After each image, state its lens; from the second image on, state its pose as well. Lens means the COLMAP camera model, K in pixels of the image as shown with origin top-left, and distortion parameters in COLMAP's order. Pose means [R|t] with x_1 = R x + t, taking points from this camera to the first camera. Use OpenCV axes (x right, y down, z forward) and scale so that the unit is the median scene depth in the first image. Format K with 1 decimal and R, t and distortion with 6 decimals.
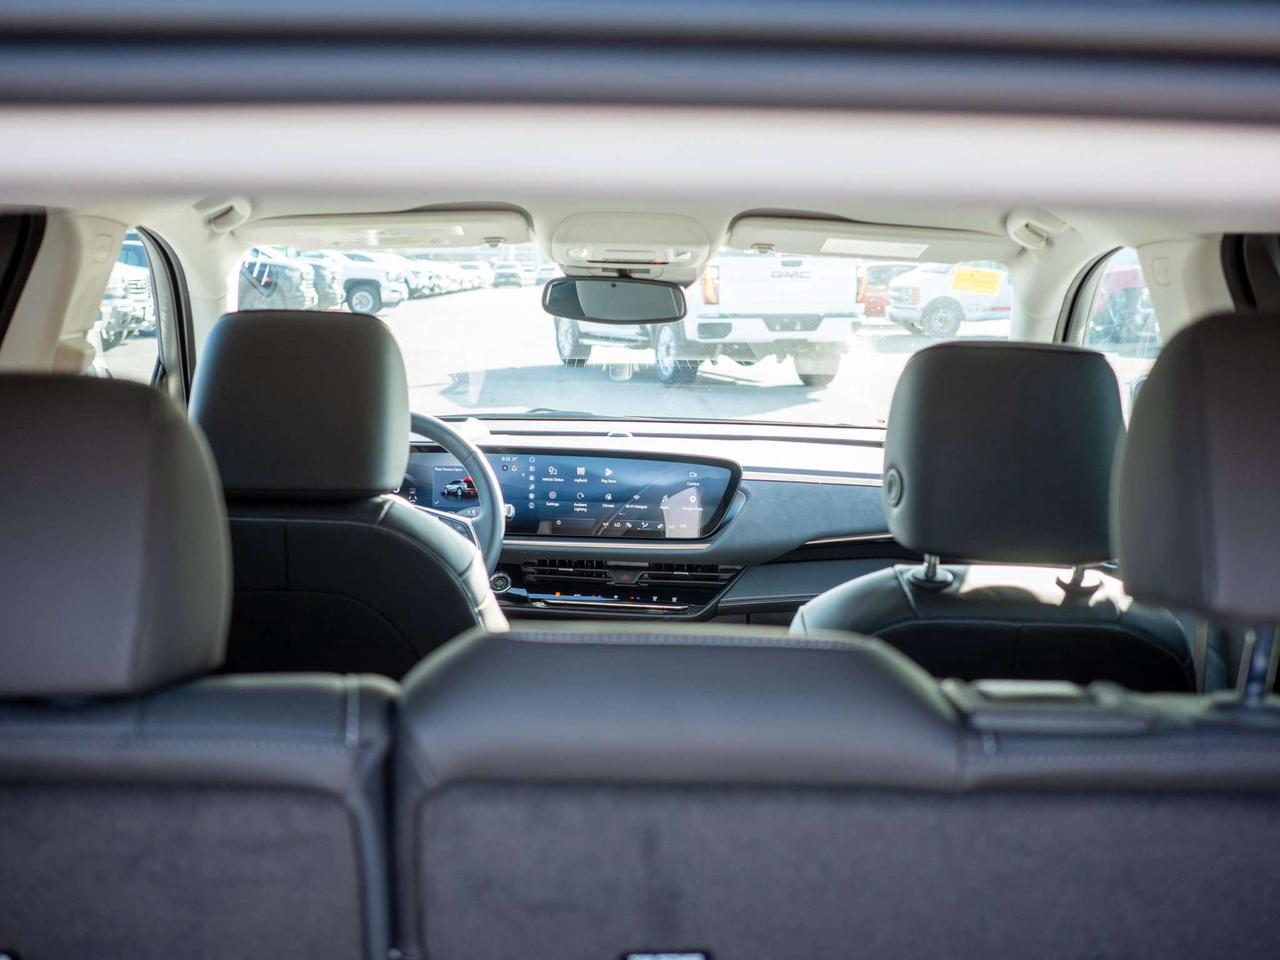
lens RADIAL K [[1768.1, 0, 640.0], [0, 1768.1, 480.0], [0, 0, 1]] dist [0.059593, 0.039591]
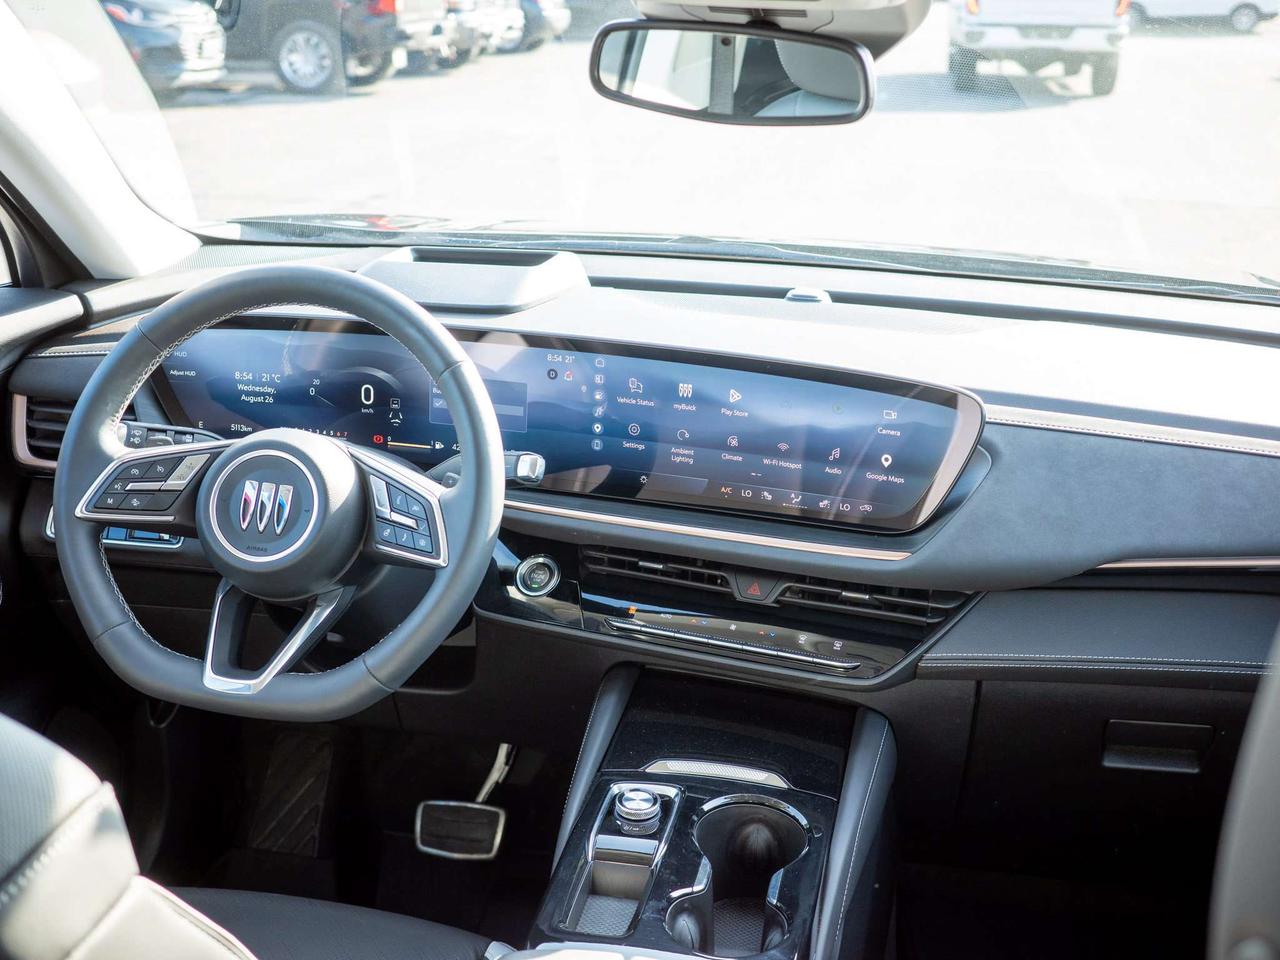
lens RADIAL K [[1768.1, 0, 640.0], [0, 1768.1, 480.0], [0, 0, 1]] dist [0.059593, 0.039591]
pose [[0.976550, 0.075955, -0.201449, 0.064182], [-0.044389, 0.986629, 0.156820, -0.062224], [0.210666, -0.144200, 0.966864, 0.469680]]
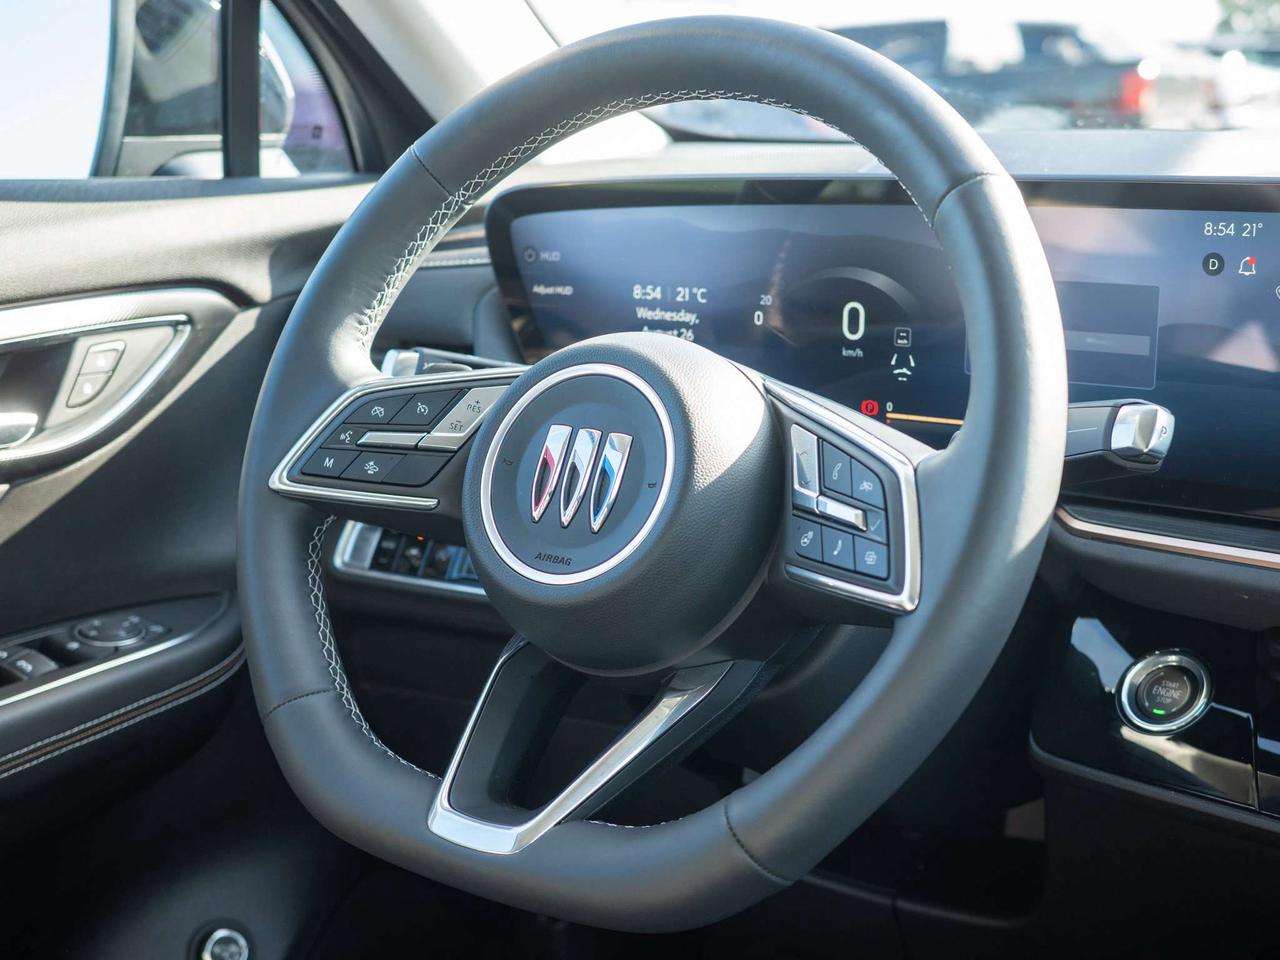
lens RADIAL K [[1969.6, 0, 666.3], [0, 1969.6, 479.1], [0, 0, 1]] dist [0.026937, 0.036950]
pose [[0.828342, 0.089000, -0.553108, 0.021988], [-0.062738, 0.995827, 0.066280, 0.010774], [0.556699, -0.020202, 0.830469, 0.712213]]
